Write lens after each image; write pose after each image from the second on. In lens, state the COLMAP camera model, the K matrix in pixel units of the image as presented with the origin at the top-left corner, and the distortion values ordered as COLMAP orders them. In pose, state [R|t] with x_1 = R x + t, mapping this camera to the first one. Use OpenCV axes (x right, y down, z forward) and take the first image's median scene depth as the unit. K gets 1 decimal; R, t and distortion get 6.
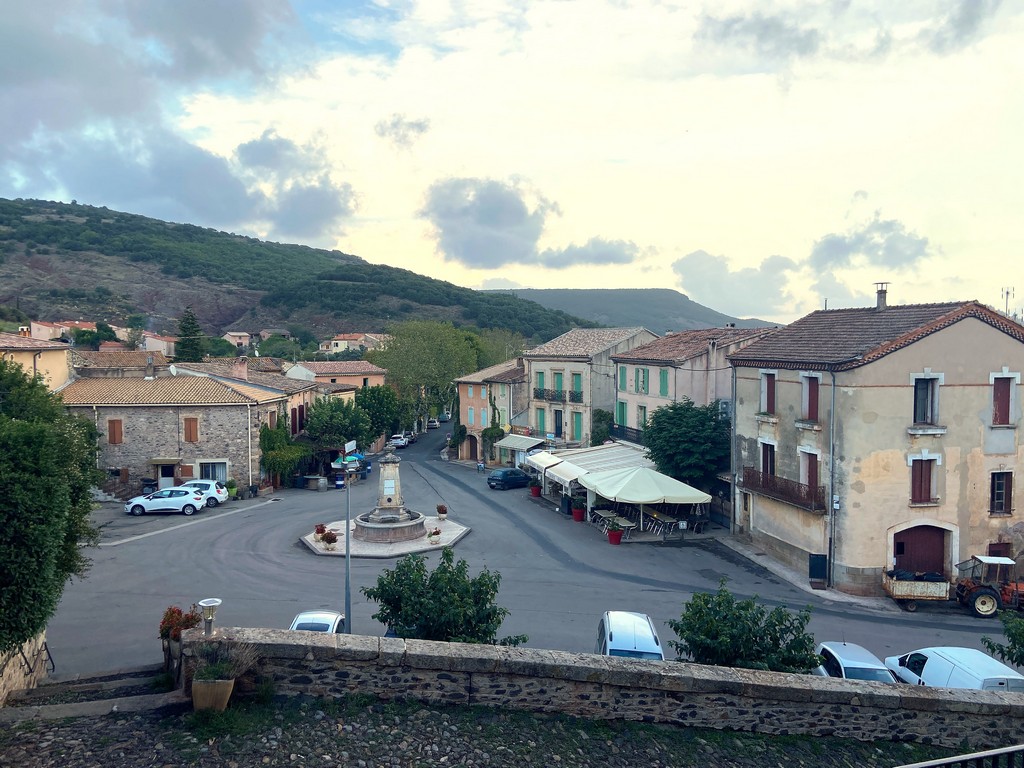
lens RADIAL K [[775.8, 0, 504.6], [0, 775.8, 372.6], [0, 0, 1]] dist [0.133043, -0.169076]
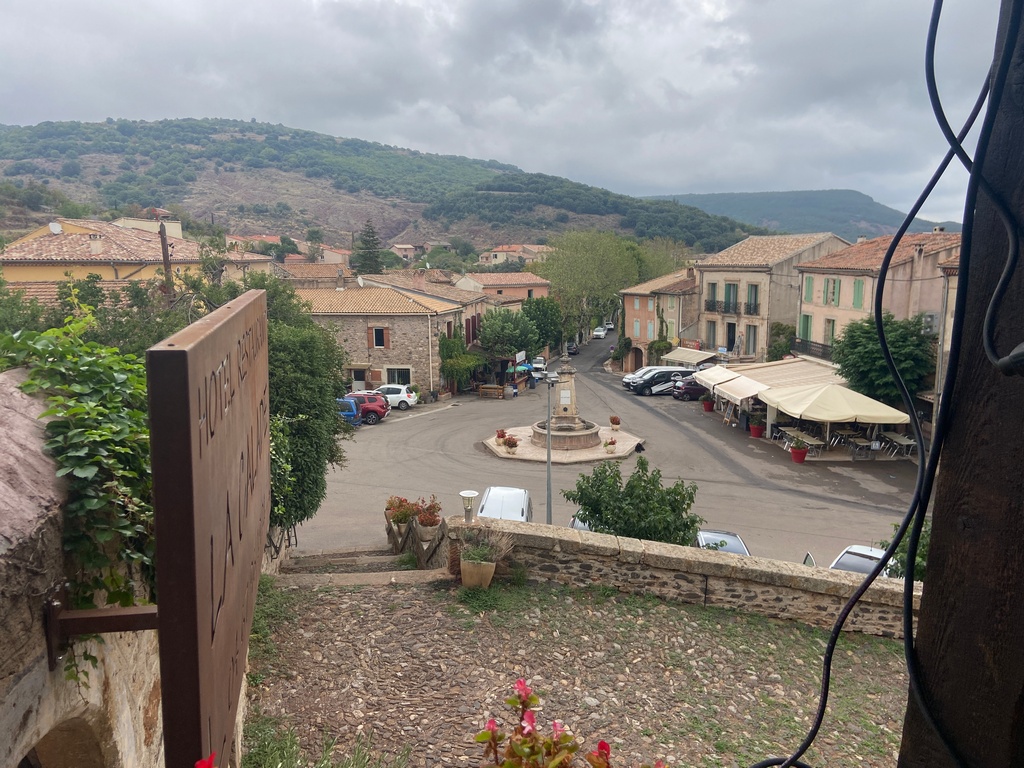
lens RADIAL K [[775.8, 0, 504.6], [0, 775.8, 372.6], [0, 0, 1]] dist [0.133043, -0.169076]
pose [[0.980528, 0.022857, -0.195046, -0.022572], [-0.000622, 0.993560, 0.113308, -0.000708], [0.196380, -0.110981, 0.974227, -0.007345]]
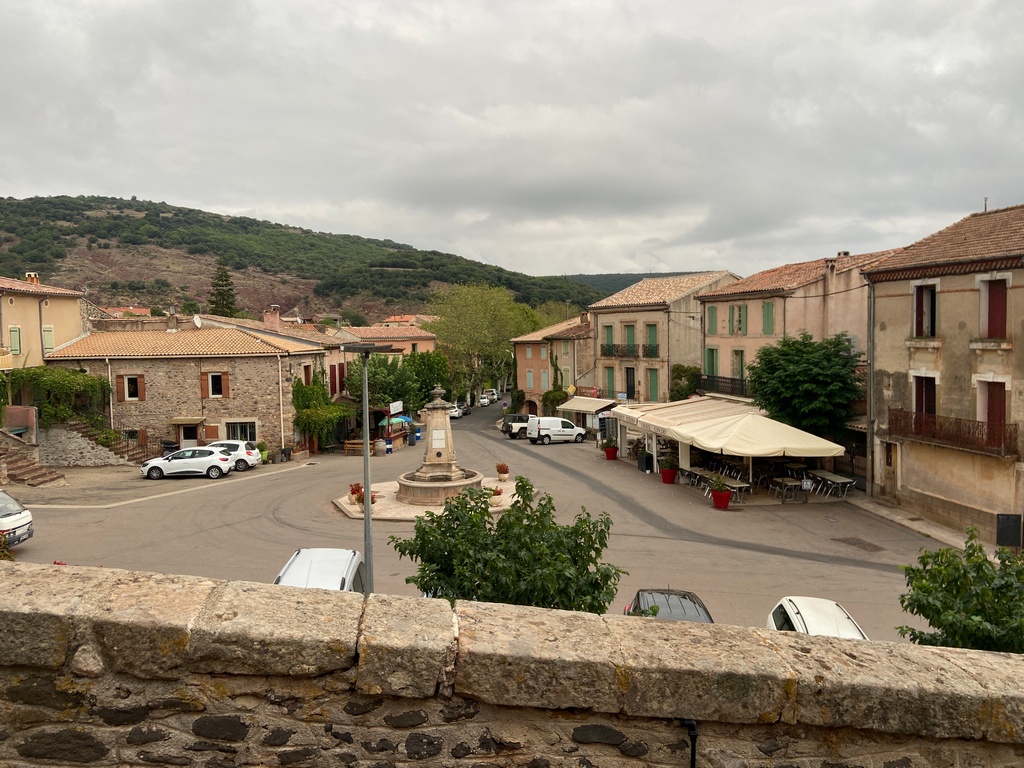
lens RADIAL K [[784.9, 0, 510.5], [0, 784.9, 367.2], [0, 0, 1]] dist [0.133887, -0.179102]
pose [[0.998111, -0.013915, -0.059834, -0.018378], [0.014583, 0.999836, 0.010733, 0.052625], [0.059675, -0.011585, 0.998151, 0.149715]]
